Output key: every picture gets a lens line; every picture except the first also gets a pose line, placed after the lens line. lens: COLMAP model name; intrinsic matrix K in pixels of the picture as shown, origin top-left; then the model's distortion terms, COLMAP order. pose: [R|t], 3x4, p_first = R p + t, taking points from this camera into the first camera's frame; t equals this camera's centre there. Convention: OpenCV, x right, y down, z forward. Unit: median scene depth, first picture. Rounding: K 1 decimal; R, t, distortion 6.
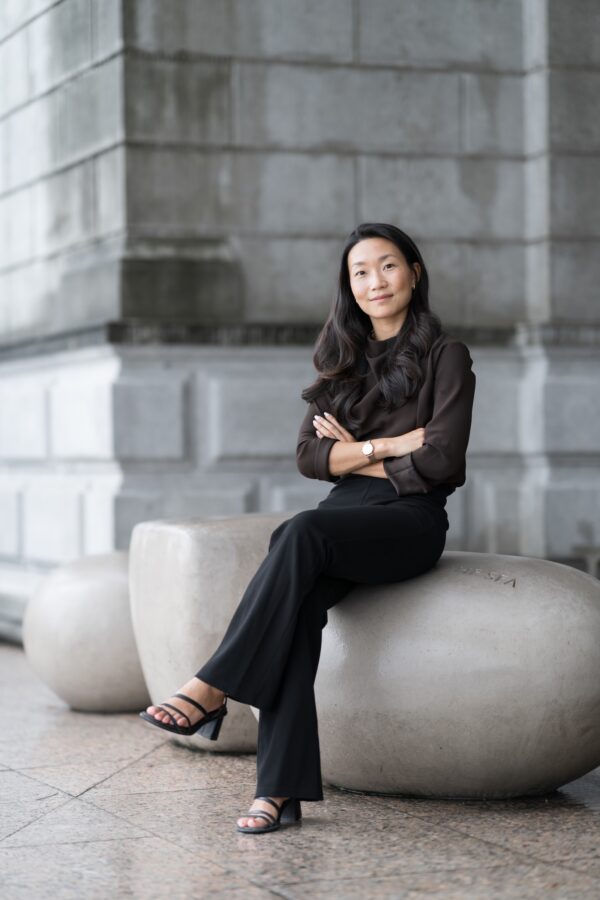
lens RADIAL K [[2237.4, 0, 300.0], [0, 2237.4, 450.0], [0, 0, 1]] dist [0.010535, 0.111253]
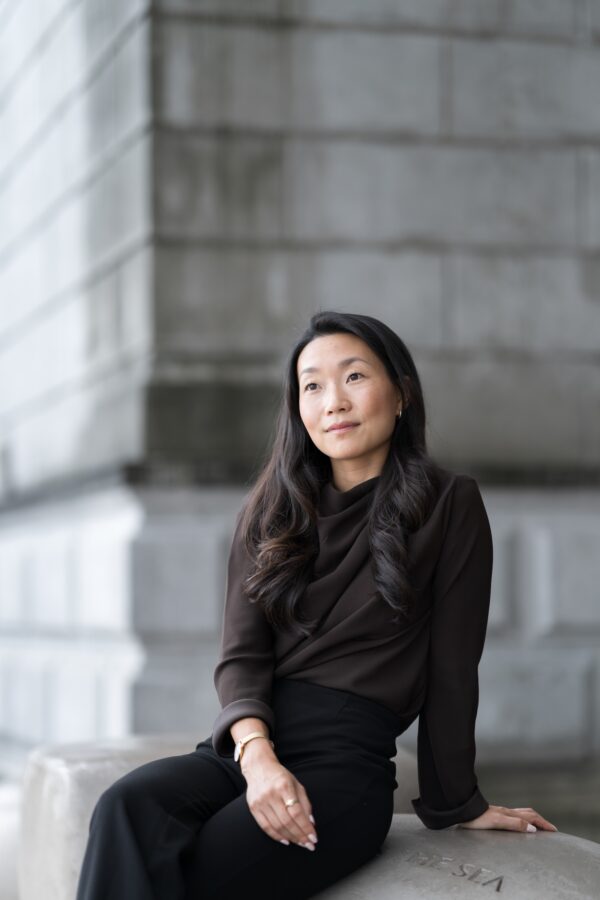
lens RADIAL K [[2195.1, 0, 299.6], [0, 2195.1, 434.5], [0, 0, 1]] dist [0.014851, 0.046901]
pose [[0.993012, -0.005568, -0.117883, 0.067526], [-0.002358, 0.997751, -0.066987, -0.014199], [0.117991, 0.066797, 0.990766, 0.228489]]
